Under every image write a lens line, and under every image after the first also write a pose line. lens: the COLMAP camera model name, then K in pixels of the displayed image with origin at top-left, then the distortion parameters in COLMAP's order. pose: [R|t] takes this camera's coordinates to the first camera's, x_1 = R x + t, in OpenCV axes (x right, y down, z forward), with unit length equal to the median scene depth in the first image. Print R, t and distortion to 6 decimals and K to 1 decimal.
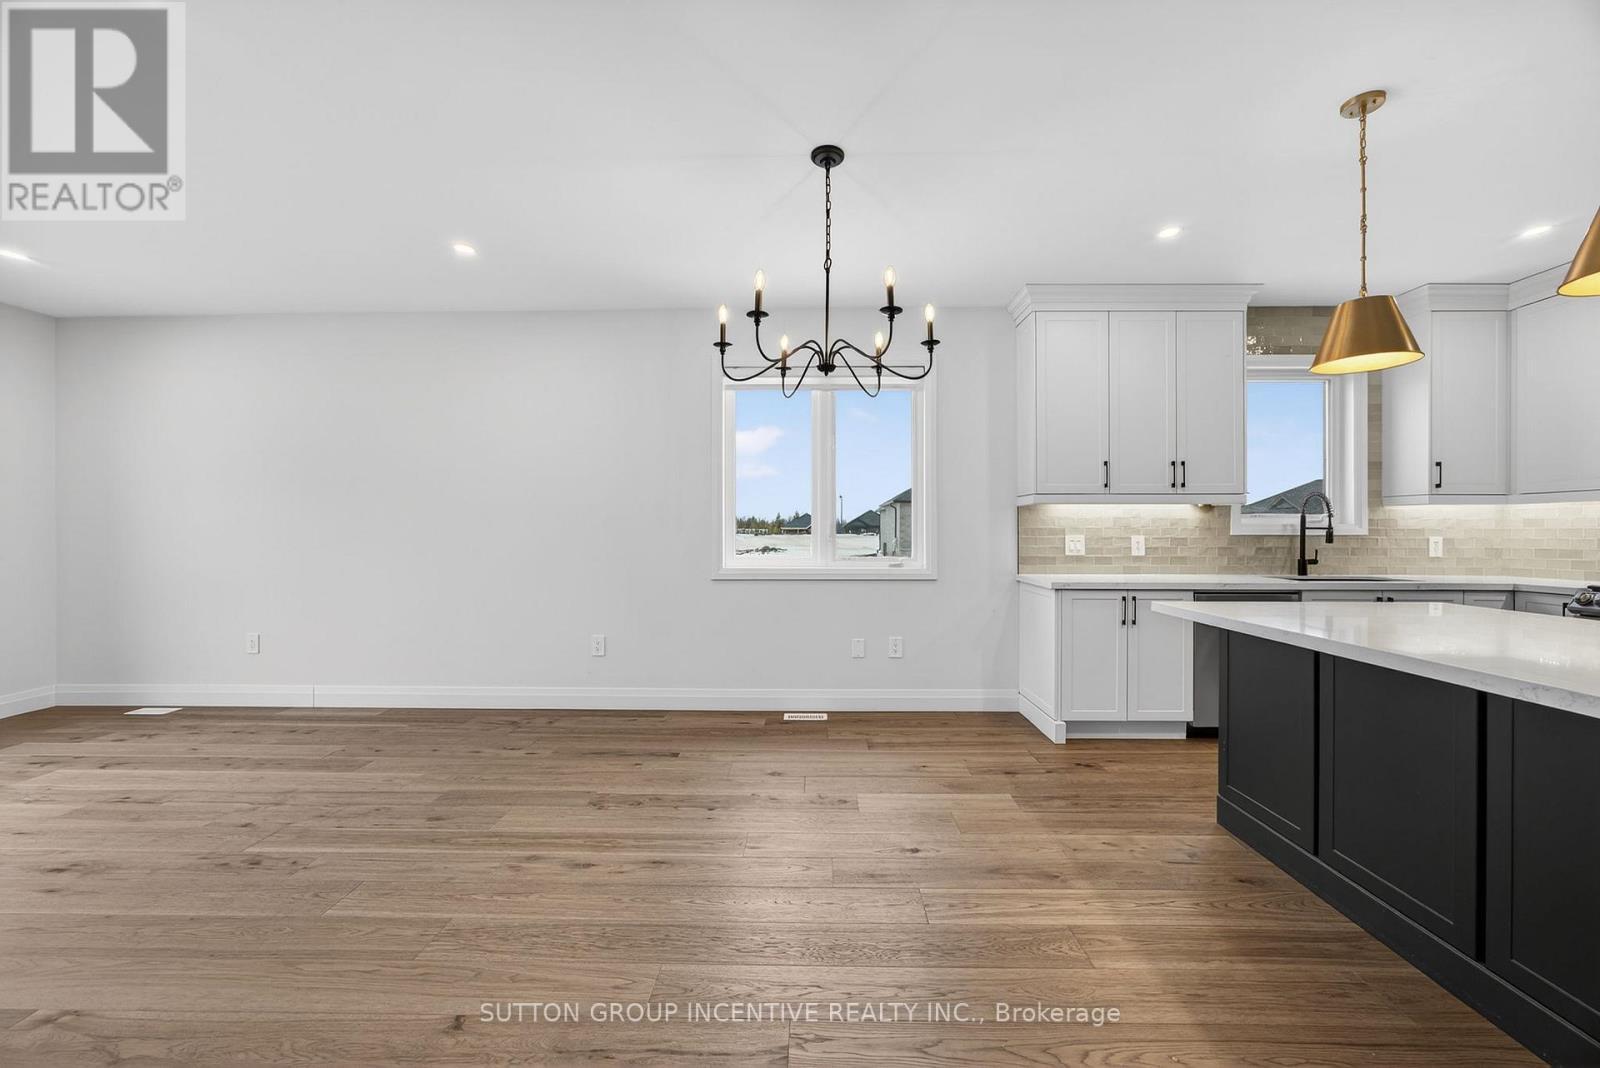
lens RADIAL K [[619.1, 0, 806.3], [0, 619.1, 530.4], [0, 0, 1]] dist [-0.020122, 0.007202]
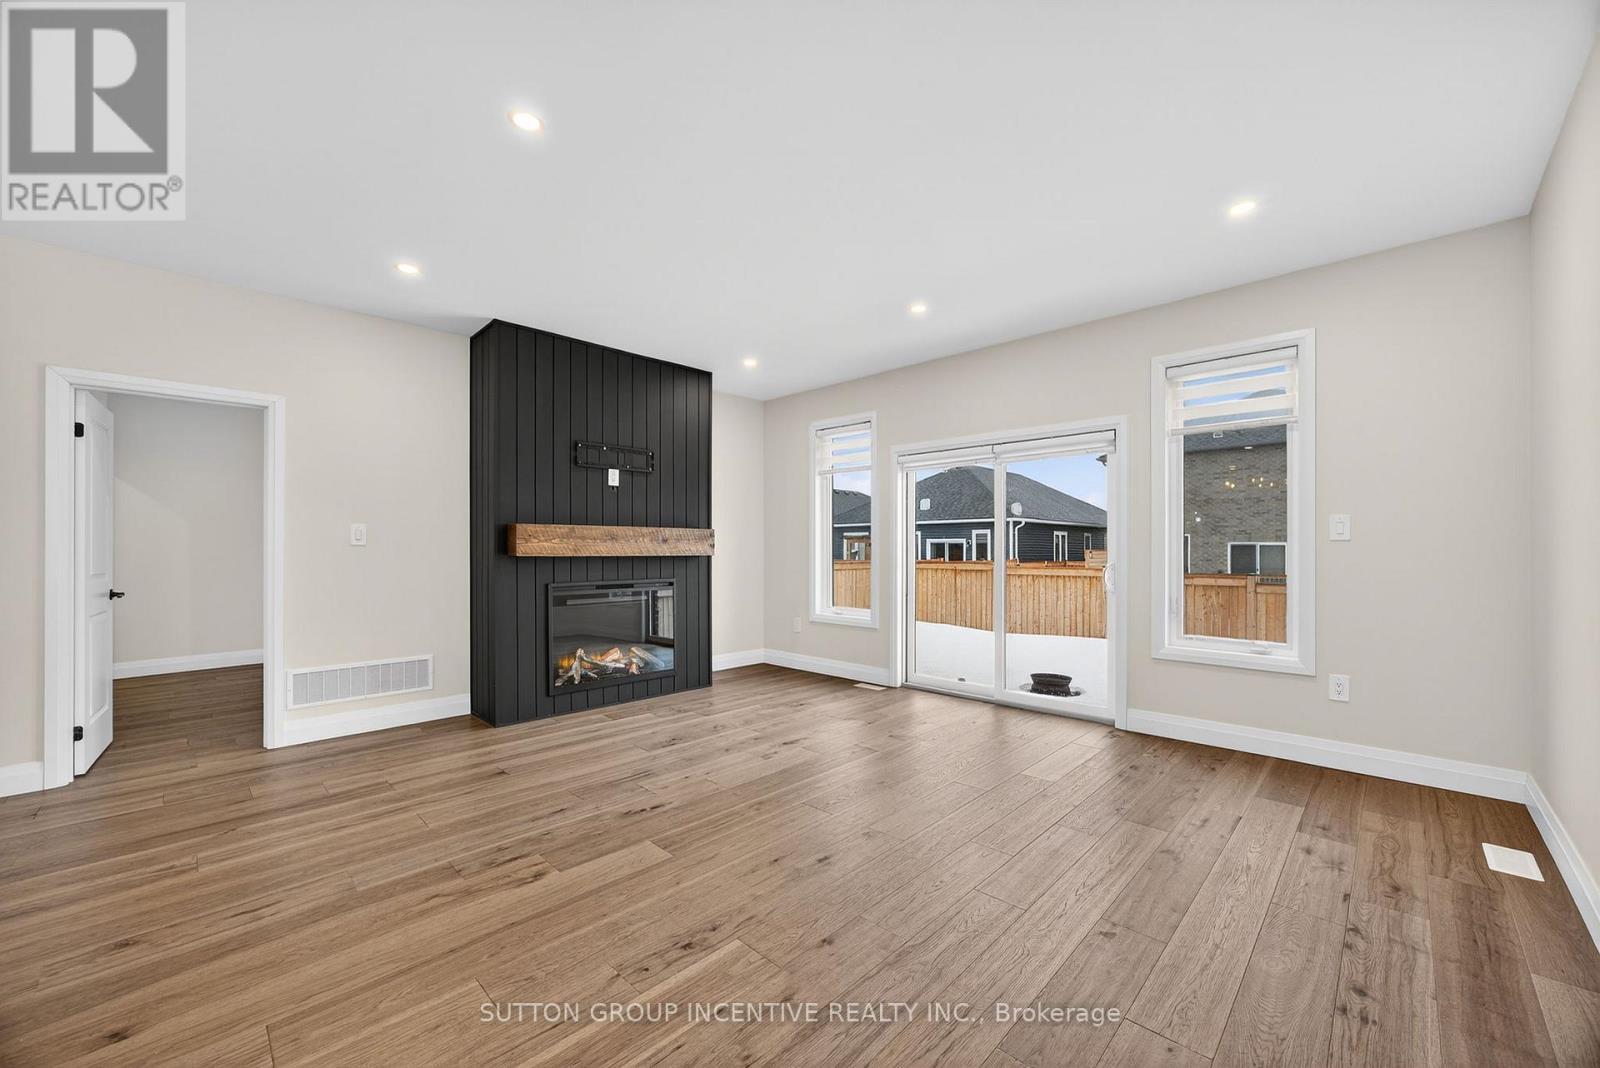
lens RADIAL K [[619.1, 0, 810.6], [0, 619.1, 550.1], [0, 0, 1]] dist [-0.020122, 0.007202]
pose [[-0.681954, 0.003915, -0.731384, -0.242289], [0.002172, 0.999992, 0.003328, 0.007421], [0.731392, 0.000681, -0.681957, 0.980670]]
